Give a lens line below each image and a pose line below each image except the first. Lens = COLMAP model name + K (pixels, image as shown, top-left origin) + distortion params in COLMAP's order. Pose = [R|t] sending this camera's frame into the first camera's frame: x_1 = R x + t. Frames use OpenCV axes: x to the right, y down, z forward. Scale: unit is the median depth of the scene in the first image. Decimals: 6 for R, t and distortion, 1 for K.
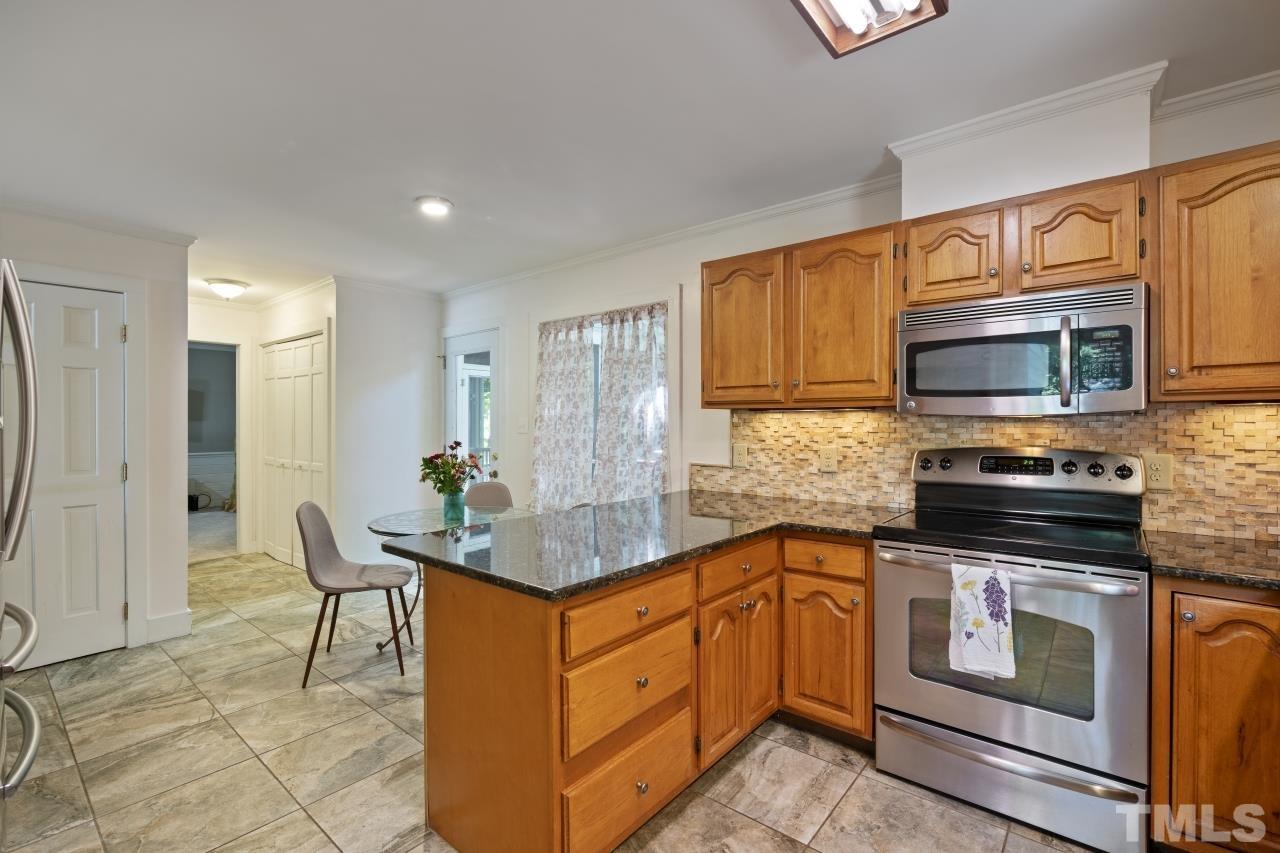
lens RADIAL K [[584.9, 0, 640.1], [0, 584.9, 424.6], [0, 0, 1]] dist [0.004610, 0.000791]
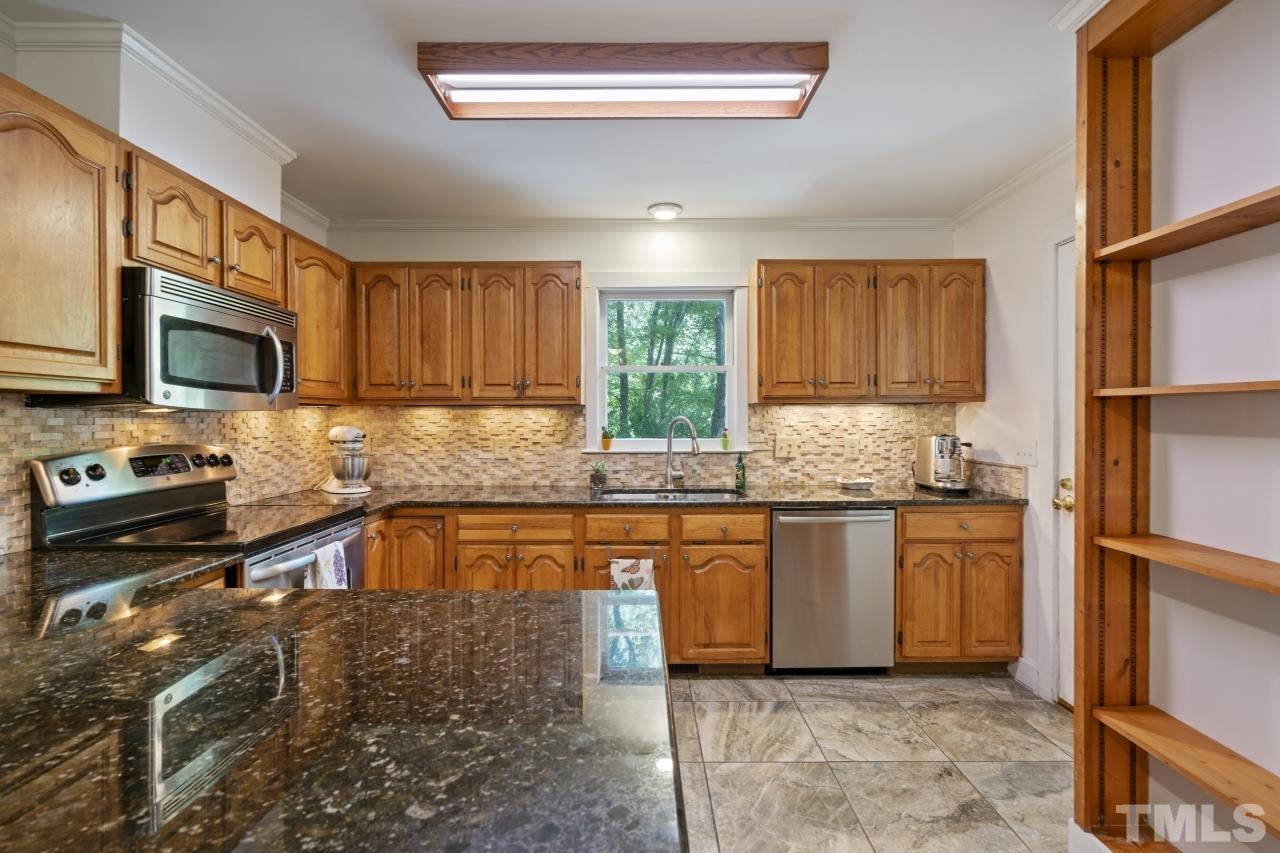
lens RADIAL K [[584.9, 0, 643.5], [0, 584.9, 423.5], [0, 0, 1]] dist [0.004610, 0.000791]
pose [[-0.651958, -0.002849, 0.758250, -0.491674], [0.007649, 0.999917, 0.010333, 0.001456], [-0.758217, 0.012537, -0.651882, 0.938662]]
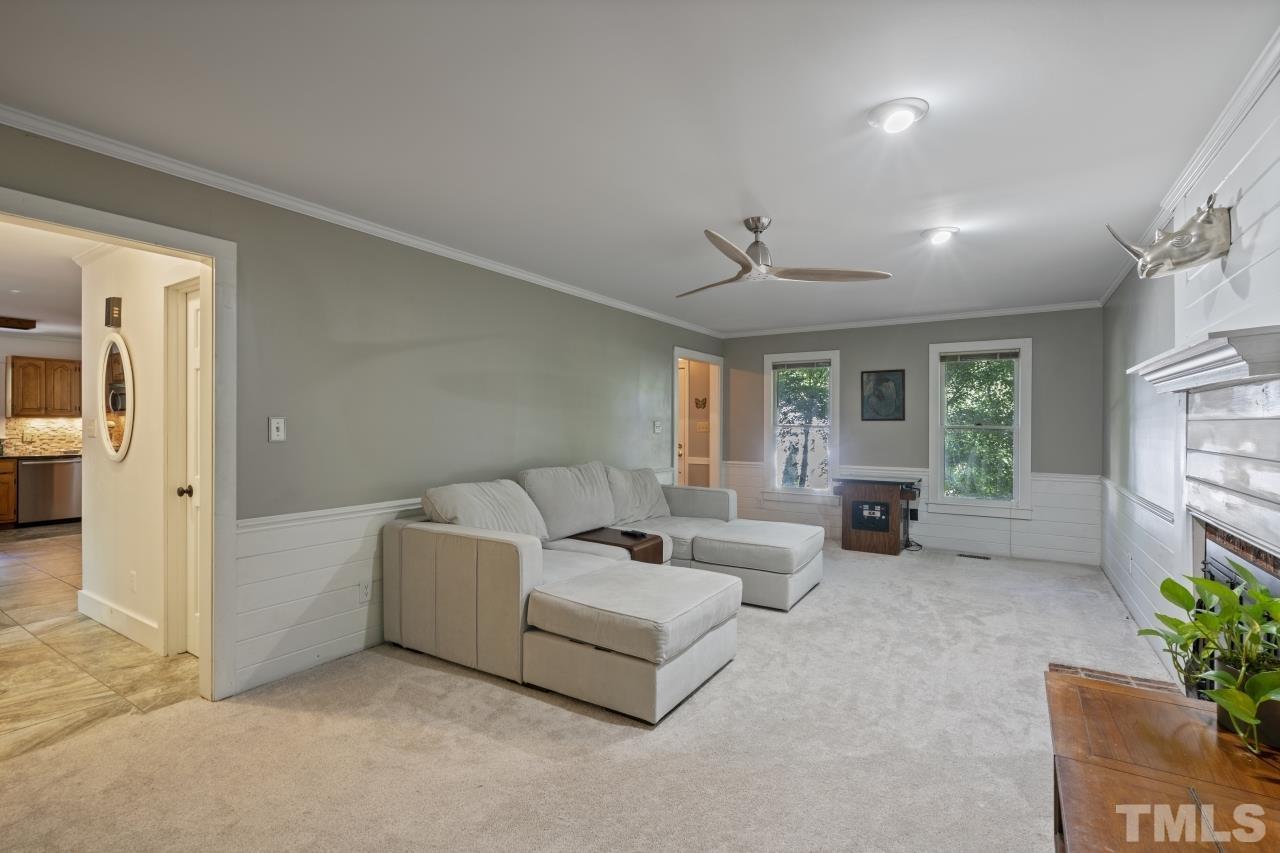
lens RADIAL K [[584.9, 0, 640.1], [0, 584.9, 422.9], [0, 0, 1]] dist [0.004610, 0.000791]
pose [[-0.988872, -0.006855, -0.148613, -1.855634], [-0.007017, 0.999975, 0.000566, -0.015140], [0.148606, 0.001603, -0.988895, 2.661888]]
